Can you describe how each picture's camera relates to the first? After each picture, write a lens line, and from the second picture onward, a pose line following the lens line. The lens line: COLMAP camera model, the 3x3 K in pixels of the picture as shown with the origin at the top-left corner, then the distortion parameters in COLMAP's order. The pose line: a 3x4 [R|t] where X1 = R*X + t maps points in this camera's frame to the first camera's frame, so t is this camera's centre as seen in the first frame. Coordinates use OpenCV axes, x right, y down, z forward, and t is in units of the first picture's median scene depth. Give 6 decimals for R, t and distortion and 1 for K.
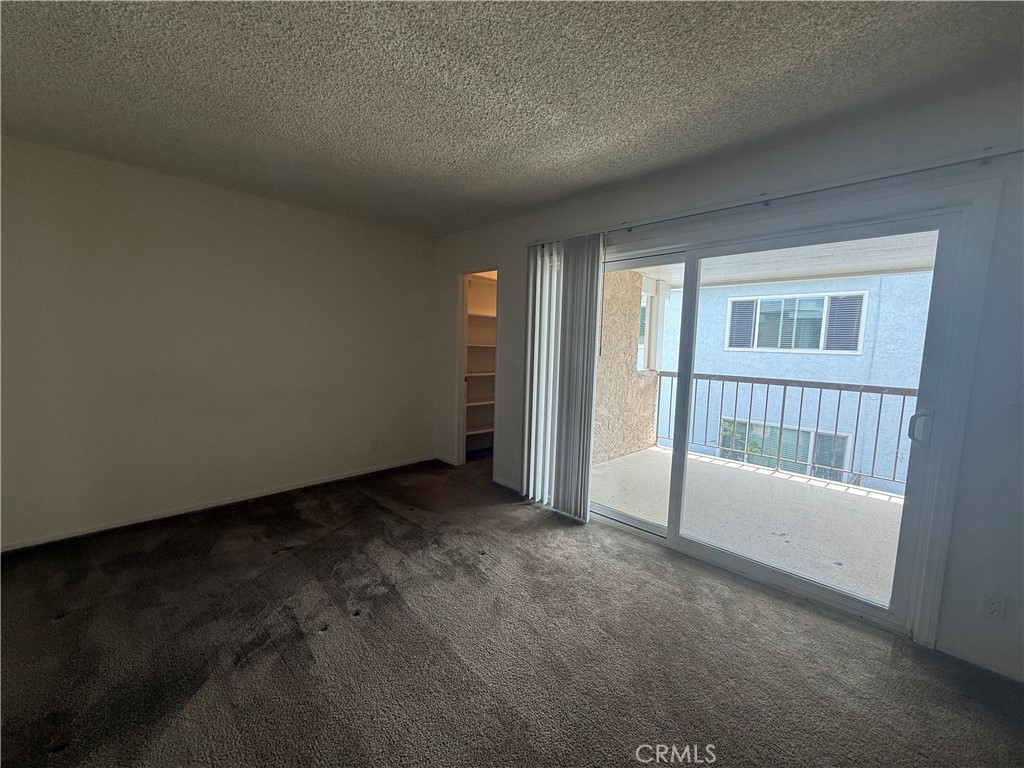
lens RADIAL K [[407.3, 0, 507.5], [0, 407.3, 384.2], [0, 0, 1]] dist [-0.001770, -0.000381]
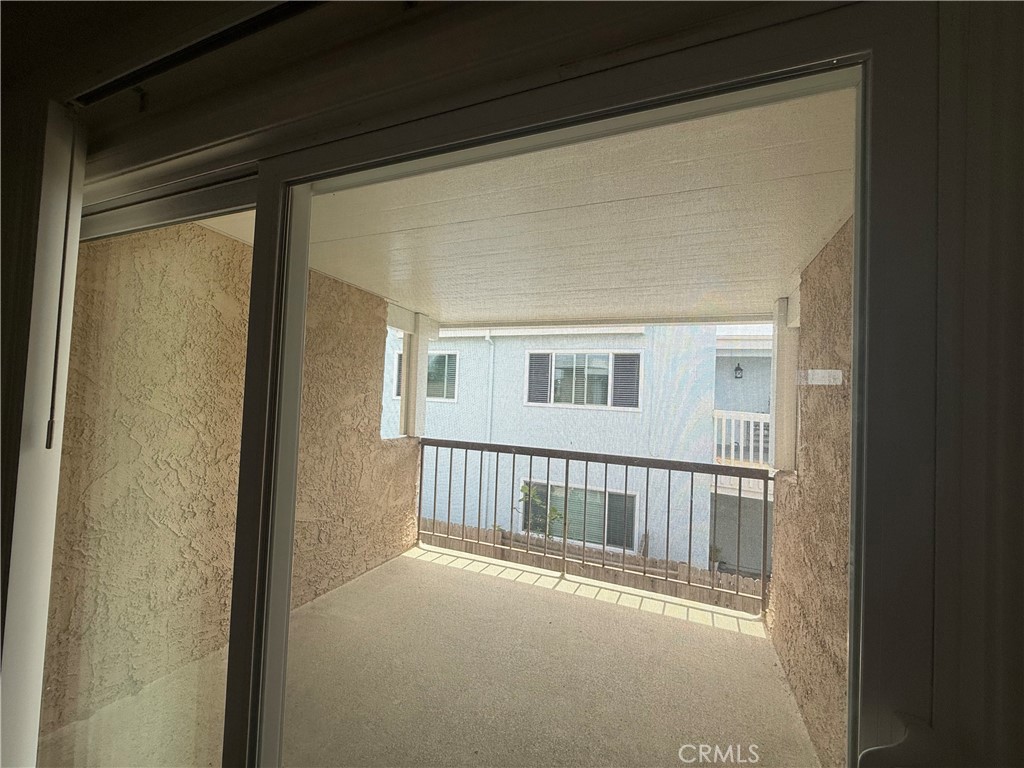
lens RADIAL K [[407.3, 0, 507.5], [0, 407.3, 384.2], [0, 0, 1]] dist [-0.001770, -0.000381]
pose [[0.919915, 0.029907, 0.390976, 0.227070], [0.017475, 0.992970, -0.117073, -0.039215], [-0.391729, 0.114529, 0.912925, 0.274090]]
